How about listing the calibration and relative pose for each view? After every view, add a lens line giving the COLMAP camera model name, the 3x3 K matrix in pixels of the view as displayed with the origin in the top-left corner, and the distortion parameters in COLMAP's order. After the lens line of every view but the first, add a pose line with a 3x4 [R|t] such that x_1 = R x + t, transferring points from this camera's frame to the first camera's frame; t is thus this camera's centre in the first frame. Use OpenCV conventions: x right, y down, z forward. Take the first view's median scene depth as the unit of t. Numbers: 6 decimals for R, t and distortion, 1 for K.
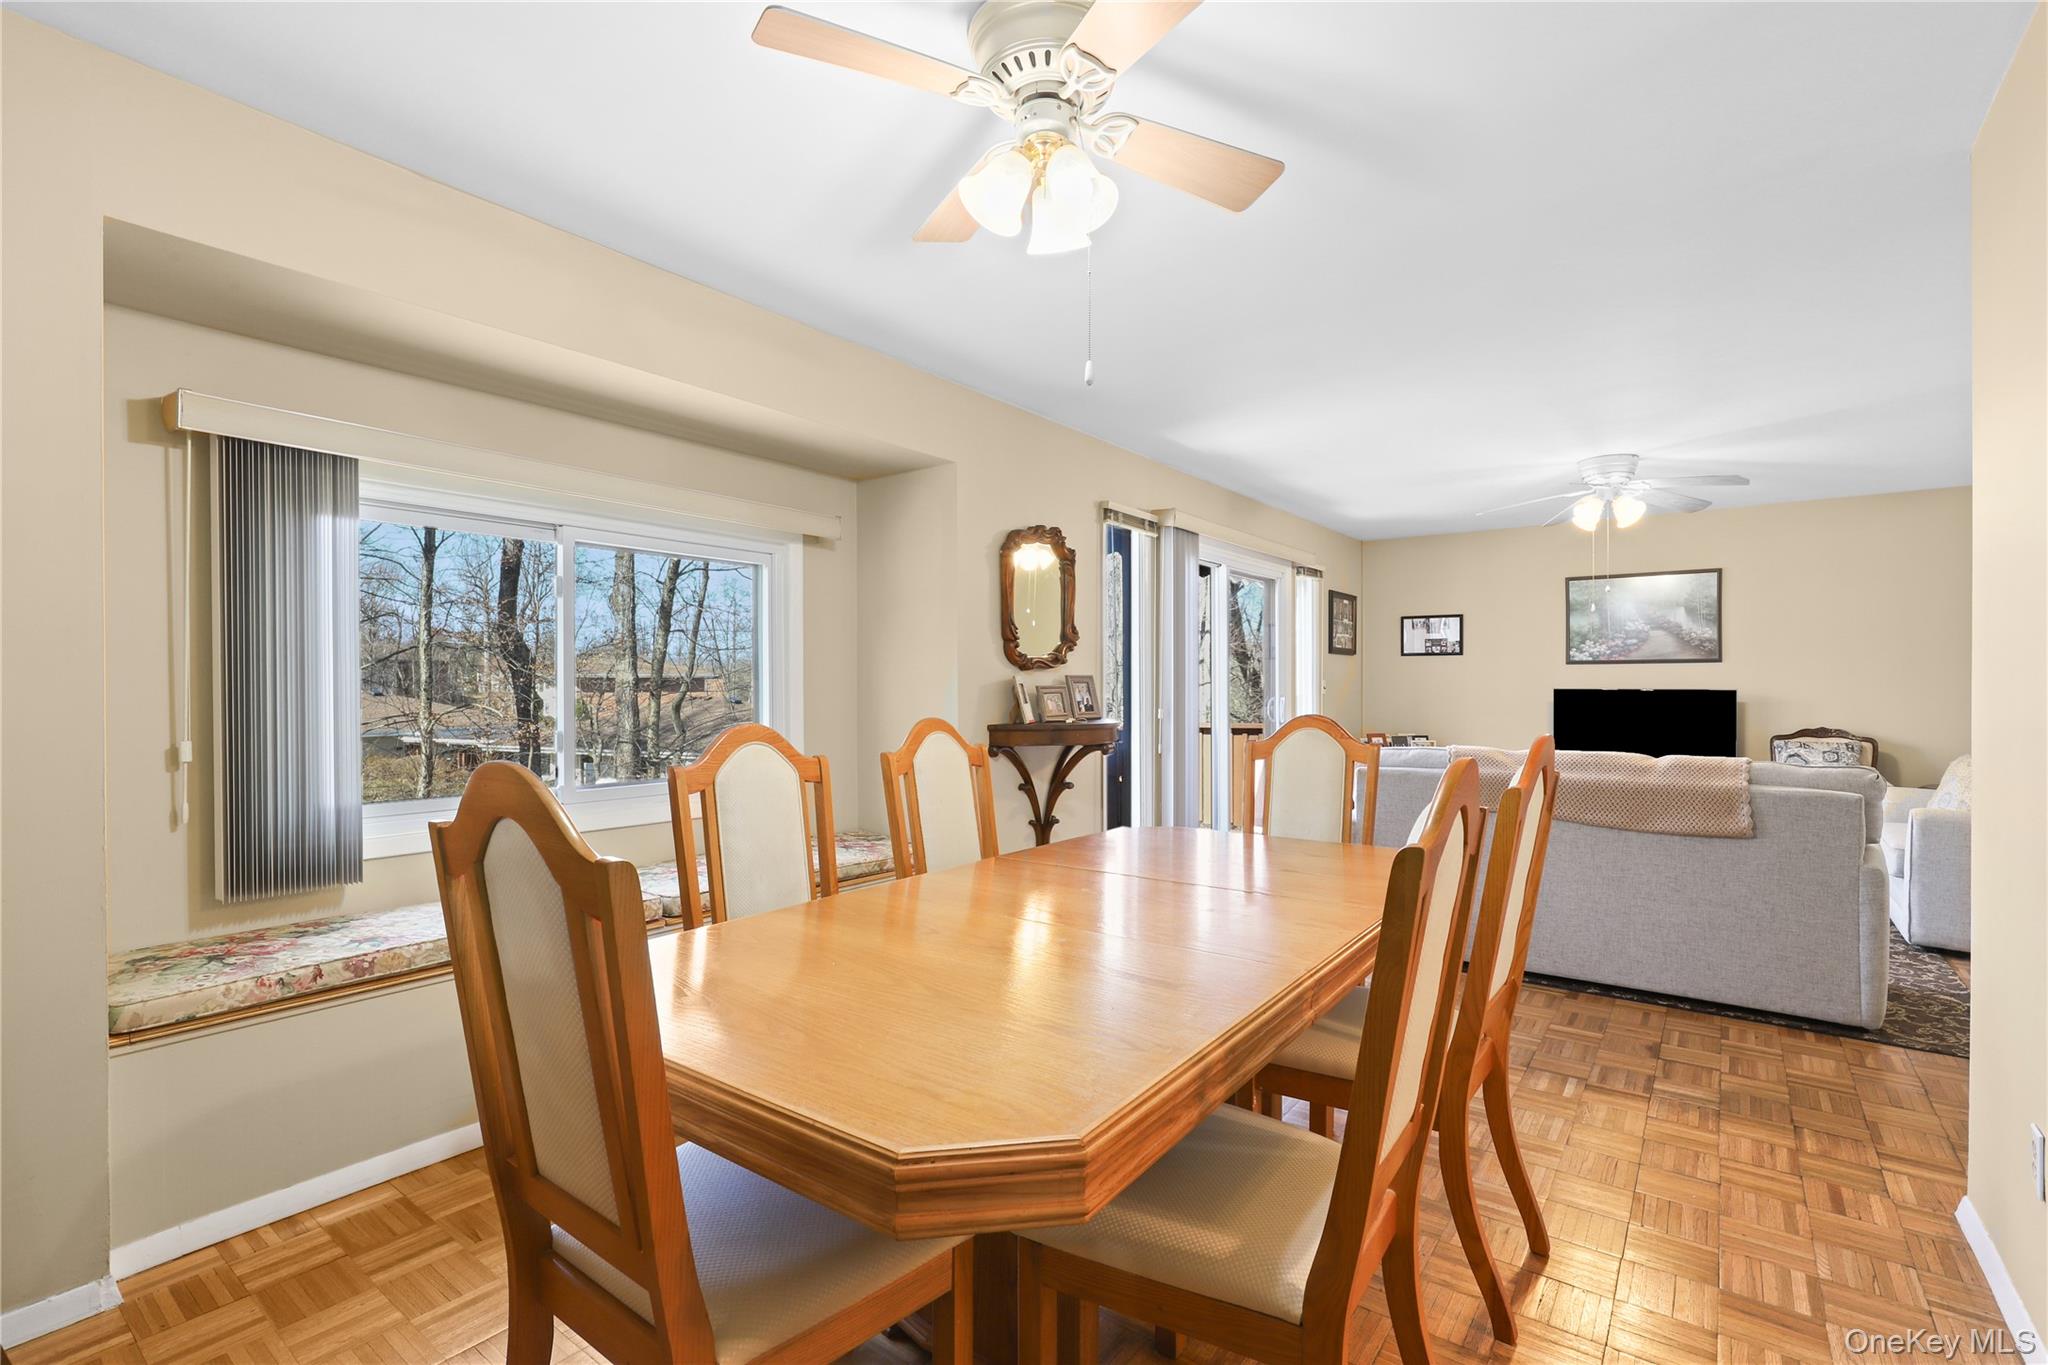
lens RADIAL K [[951.8, 0, 1024.0], [0, 951.8, 682.5], [0, 0, 1]] dist [-0.008121, 0.000242]
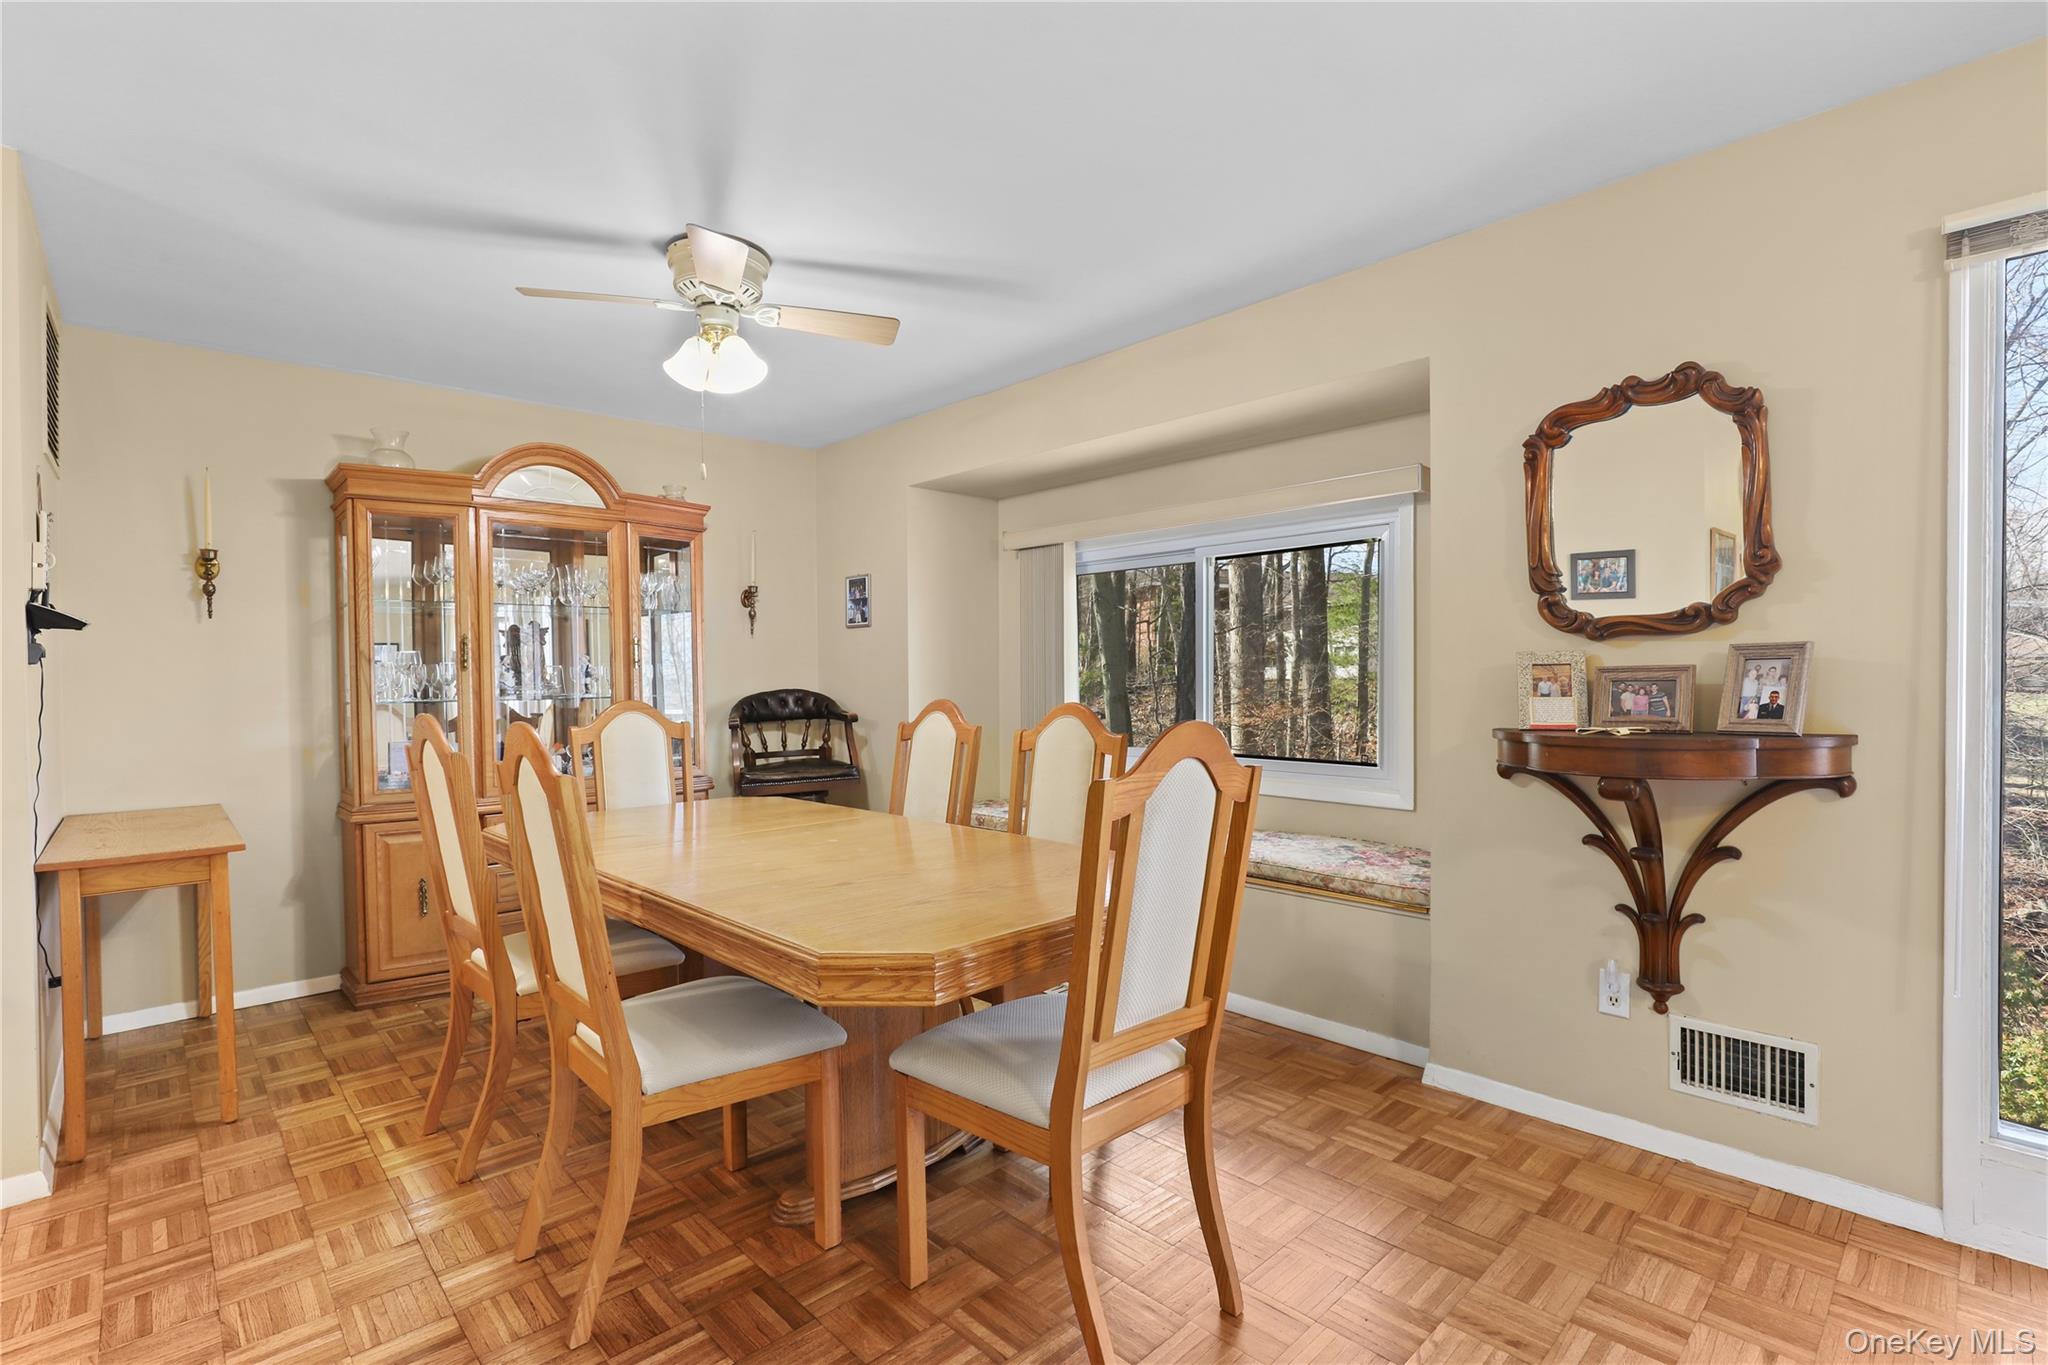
lens RADIAL K [[940.2, 0, 1014.5], [0, 940.2, 693.4], [0, 0, 1]] dist [-0.015929, 0.001518]
pose [[-0.171893, 0.016528, -0.984977, 0.404470], [0.008818, 0.999845, 0.015239, 0.004798], [0.985076, -0.006066, -0.172012, 0.486270]]
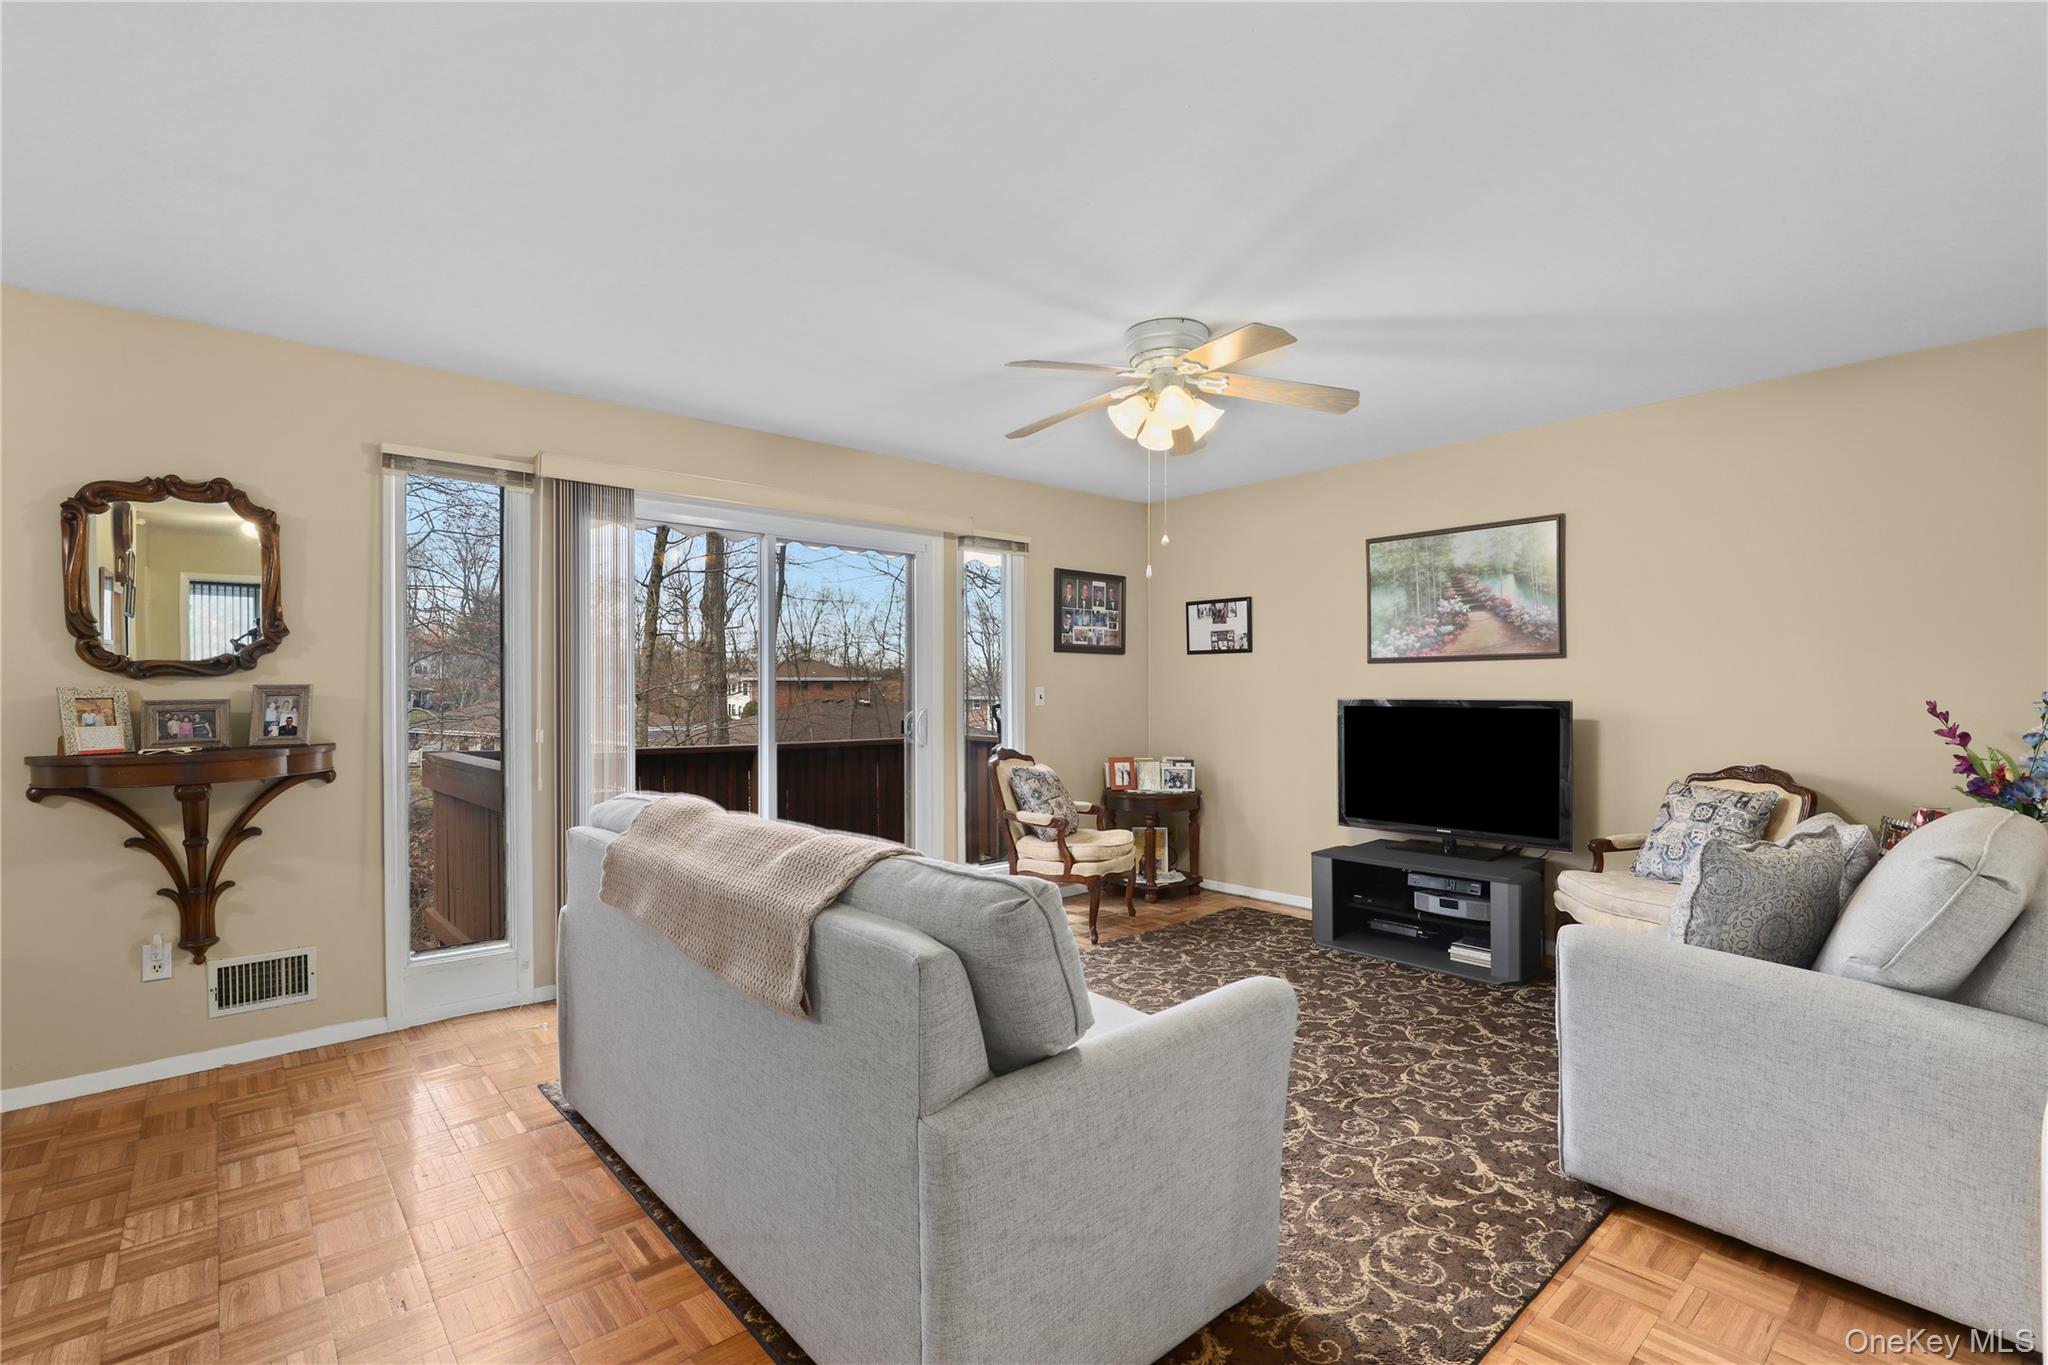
lens RADIAL K [[942.9, 0, 1019.0], [0, 942.9, 690.8], [0, 0, 1]] dist [-0.010016, 0.002662]
pose [[0.977127, -0.003322, -0.212632, 0.515844], [0.003982, 0.999988, 0.002675, -0.002147], [0.212620, -0.003461, 0.977129, 0.295733]]
